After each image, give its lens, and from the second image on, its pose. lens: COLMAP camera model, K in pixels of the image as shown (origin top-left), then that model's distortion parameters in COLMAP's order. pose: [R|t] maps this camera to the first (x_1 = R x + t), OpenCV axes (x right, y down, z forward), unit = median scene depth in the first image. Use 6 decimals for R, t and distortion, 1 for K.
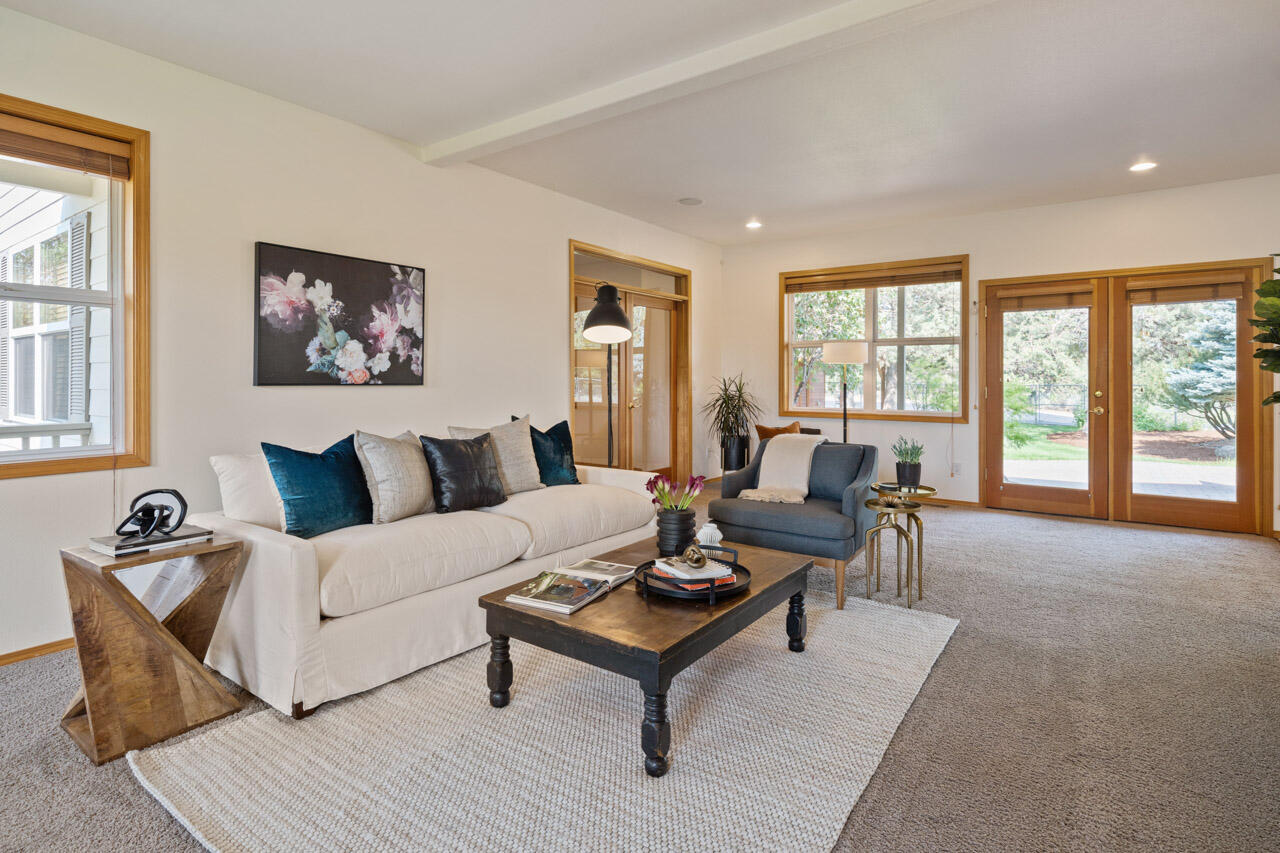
lens RADIAL K [[654.4, 0, 643.2], [0, 654.4, 372.1], [0, 0, 1]] dist [0.000358, -0.000058]
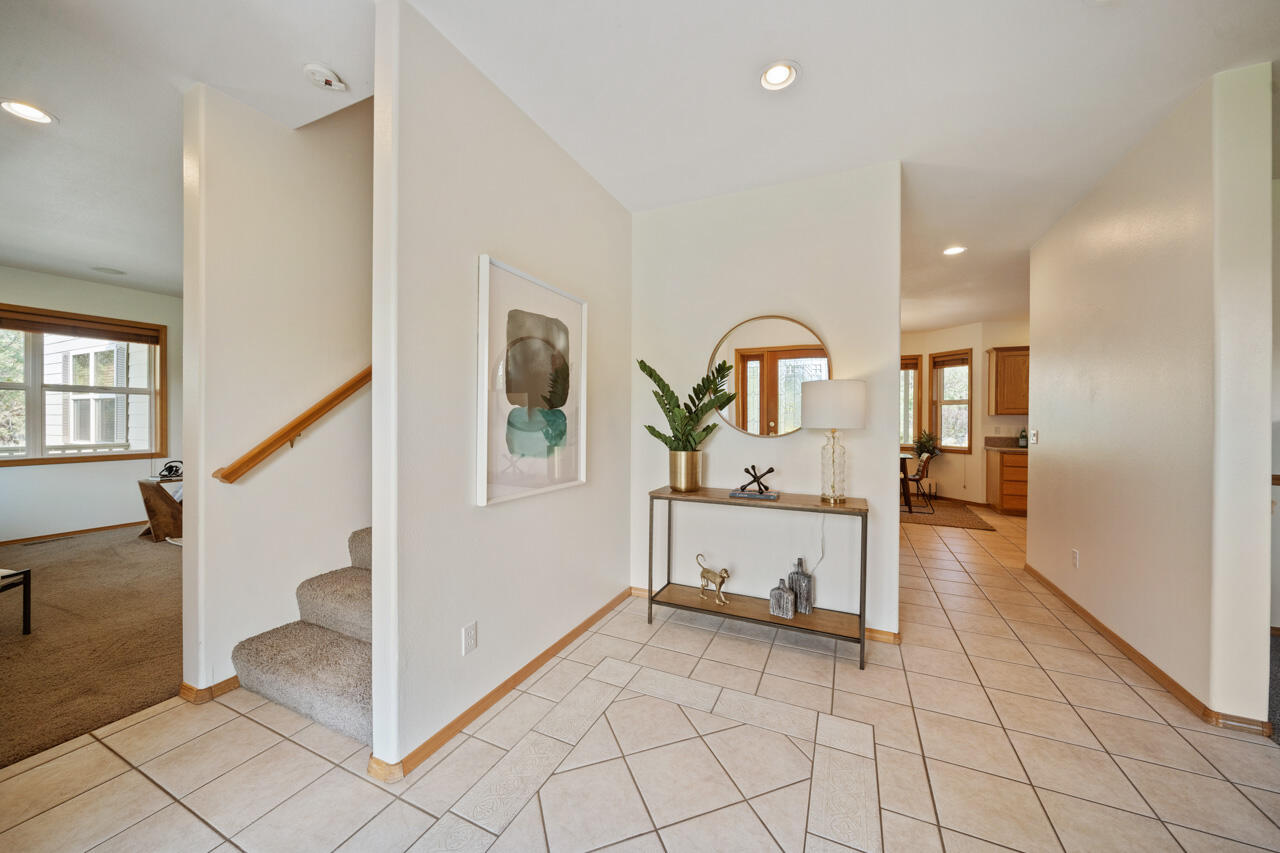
lens RADIAL K [[452.6, 0, 638.5], [0, 452.6, 420.5], [0, 0, 1]] dist [0.000140, -0.000001]
pose [[0.981920, 0.002992, 0.189272, 0.571344], [-0.005305, 0.999917, 0.011711, -0.023712], [-0.189221, -0.012503, 0.981855, -0.862375]]
